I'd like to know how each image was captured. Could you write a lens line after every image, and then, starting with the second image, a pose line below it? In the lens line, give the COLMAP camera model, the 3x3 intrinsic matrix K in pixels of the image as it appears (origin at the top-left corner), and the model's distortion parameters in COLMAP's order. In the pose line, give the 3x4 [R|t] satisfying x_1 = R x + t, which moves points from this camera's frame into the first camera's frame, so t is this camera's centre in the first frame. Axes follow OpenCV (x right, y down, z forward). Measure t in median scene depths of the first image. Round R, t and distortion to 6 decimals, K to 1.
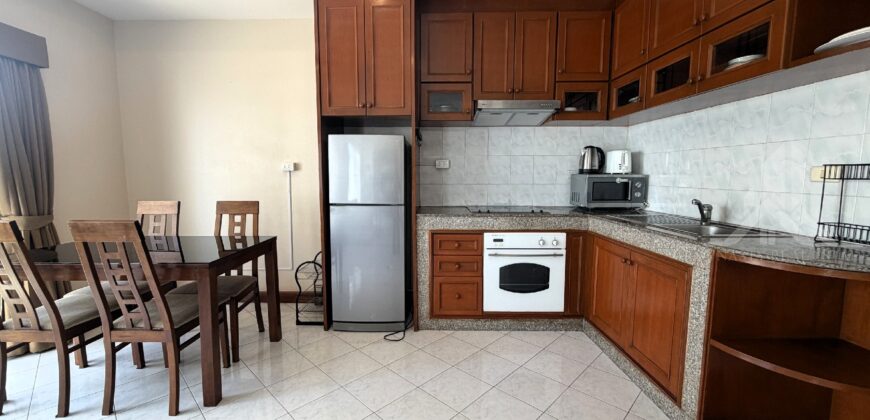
lens RADIAL K [[347.8, 0, 431.6], [0, 347.8, 209.7], [0, 0, 1]] dist [0.001652, 0.000286]
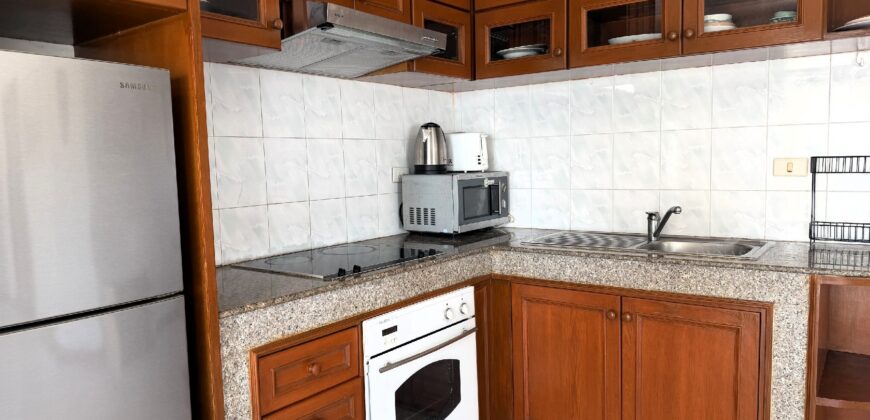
lens RADIAL K [[609.6, 0, 435.0], [0, 609.6, 210.0], [0, 0, 1]] dist [0.153037, -0.233531]
pose [[0.583585, -0.081162, 0.807986, -0.386676], [0.106649, 0.994035, 0.022822, -0.074900], [-0.805019, 0.072853, 0.588759, 0.481059]]
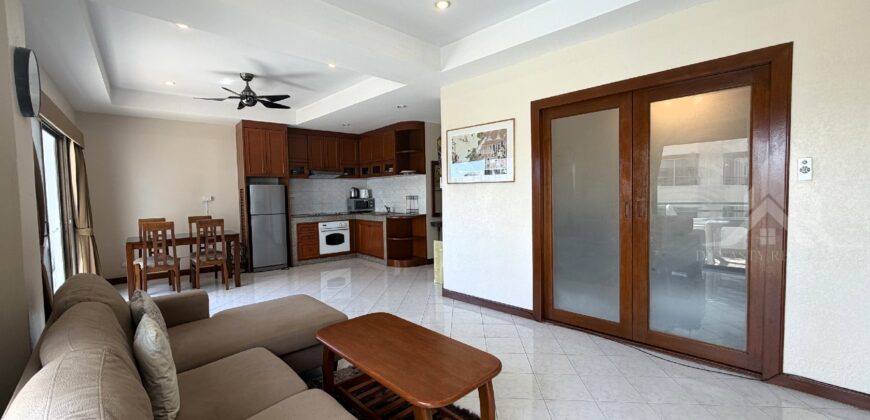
lens RADIAL K [[347.8, 0, 431.6], [0, 347.8, 209.7], [0, 0, 1]] dist [0.001652, 0.000286]
pose [[0.774351, -0.046353, 0.631056, -0.799593], [0.085160, 0.995874, -0.031347, 0.119172], [-0.626999, 0.078014, 0.775104, -1.471126]]
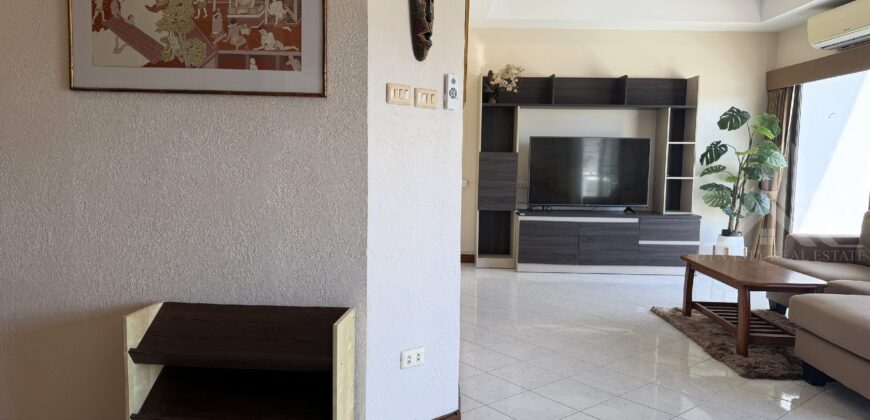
lens RADIAL K [[609.6, 0, 435.0], [0, 609.6, 210.0], [0, 0, 1]] dist [0.153037, -0.233531]
pose [[-0.996280, -0.026505, 0.081997, 0.254317], [-0.011136, 0.983143, 0.182498, -0.050278], [-0.085452, 0.180906, -0.979781, 0.724888]]
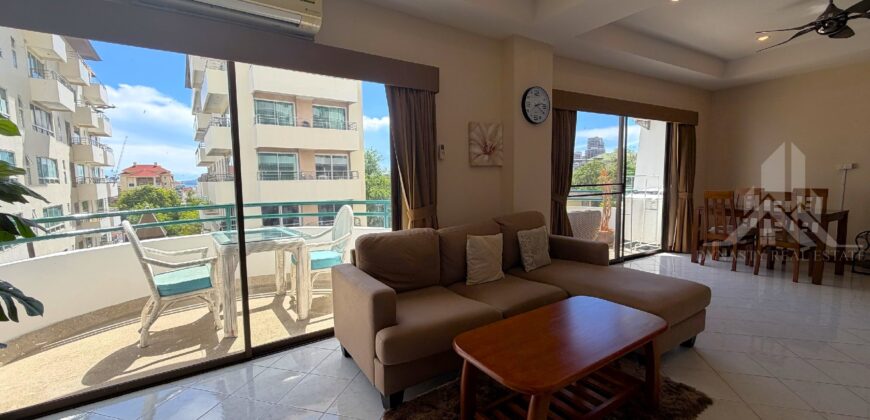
lens RADIAL K [[347.8, 0, 431.6], [0, 347.8, 209.7], [0, 0, 1]] dist [0.001652, 0.000286]
pose [[0.488863, 0.070937, -0.869472, 0.013762], [-0.070704, 0.996631, 0.041558, 0.135884], [0.869491, 0.041159, 0.492232, -1.396229]]
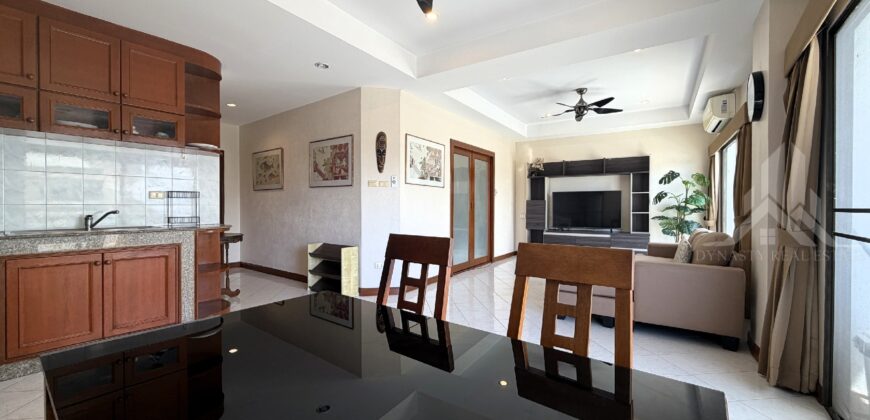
lens RADIAL K [[347.8, 0, 431.6], [0, 347.8, 209.7], [0, 0, 1]] dist [0.001652, 0.000286]
pose [[-0.782314, -0.008258, 0.622830, -0.876910], [0.061049, 0.994081, 0.089862, -0.060881], [-0.619885, 0.108324, -0.777180, 0.965535]]
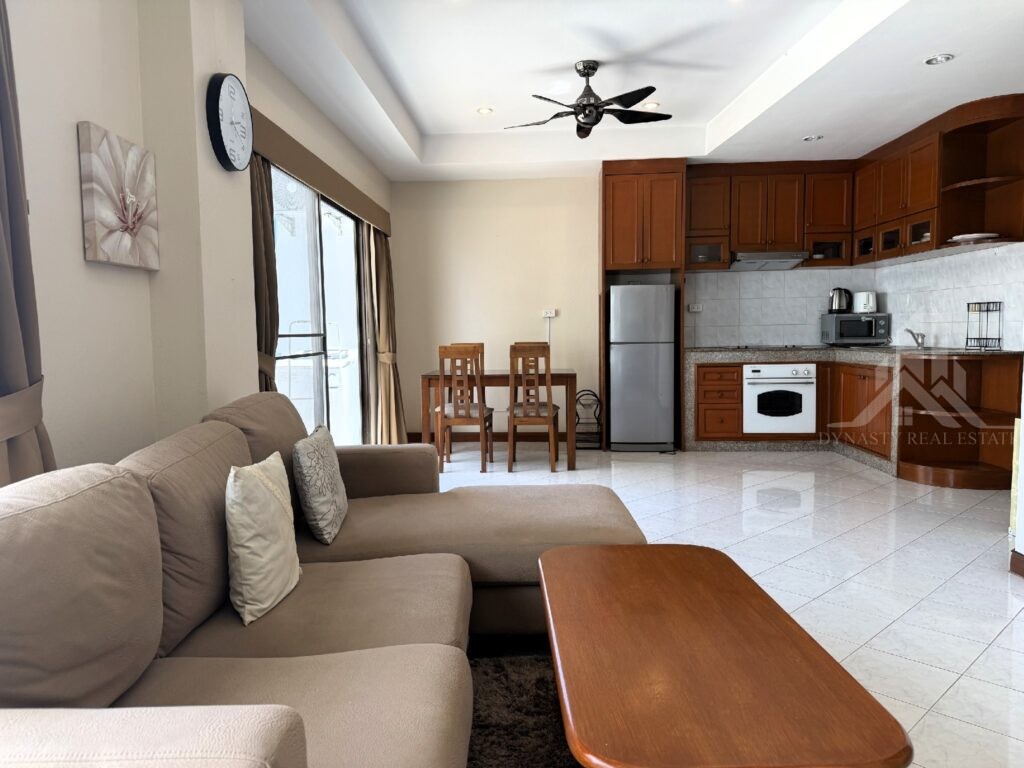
lens RADIAL K [[716.4, 0, 512.0], [0, 716.4, 384.0], [0, 0, 1]] dist [0.109591, -0.175282]
pose [[0.998895, -0.012209, -0.045392, -0.516324], [0.010952, 0.999553, -0.027826, 0.188552], [0.045712, 0.027298, 0.998582, -1.462323]]
